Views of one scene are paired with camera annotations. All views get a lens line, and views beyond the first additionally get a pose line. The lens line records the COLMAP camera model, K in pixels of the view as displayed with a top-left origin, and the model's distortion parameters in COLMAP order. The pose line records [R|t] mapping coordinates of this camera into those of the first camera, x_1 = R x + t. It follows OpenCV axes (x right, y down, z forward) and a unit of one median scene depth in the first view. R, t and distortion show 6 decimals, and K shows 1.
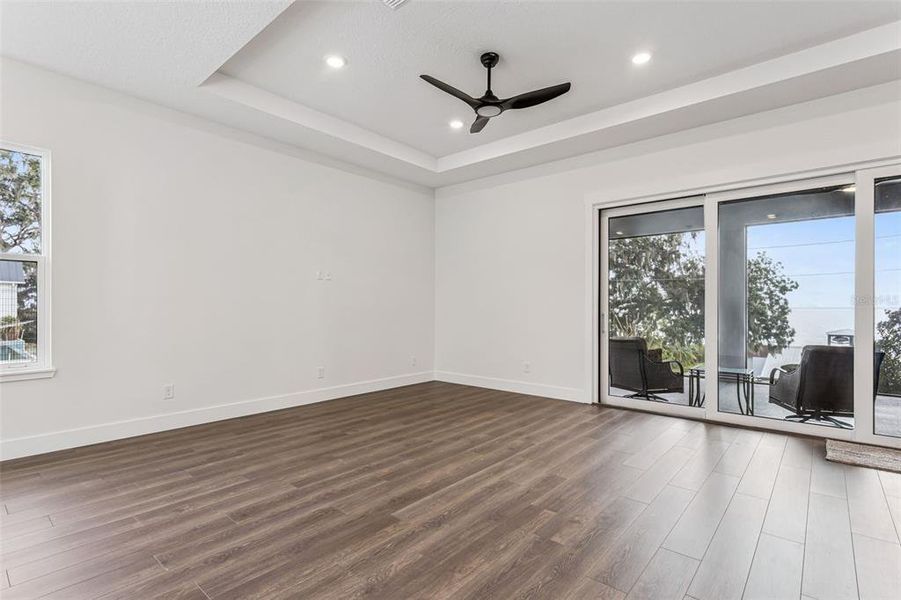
lens RADIAL K [[430.7, 0, 450.5], [0, 430.7, 300.0], [0, 0, 1]] dist [-0.000473, 0.000155]
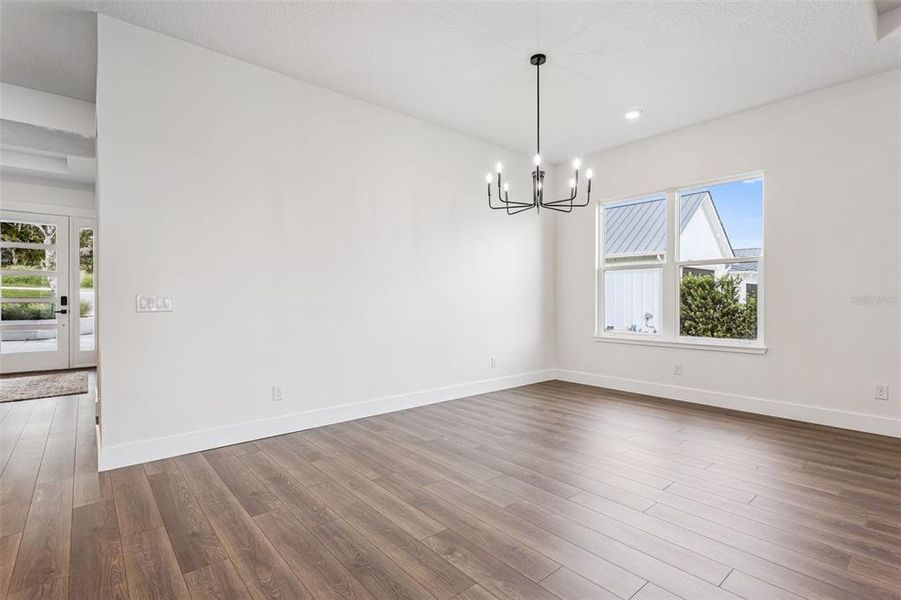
lens RADIAL K [[430.7, 0, 450.5], [0, 430.7, 300.0], [0, 0, 1]] dist [-0.000473, 0.000155]
pose [[-0.150190, 0.003745, -0.988650, 0.430425], [0.015021, 0.999886, 0.001506, 0.009534], [0.988543, -0.014625, -0.150229, 0.304617]]
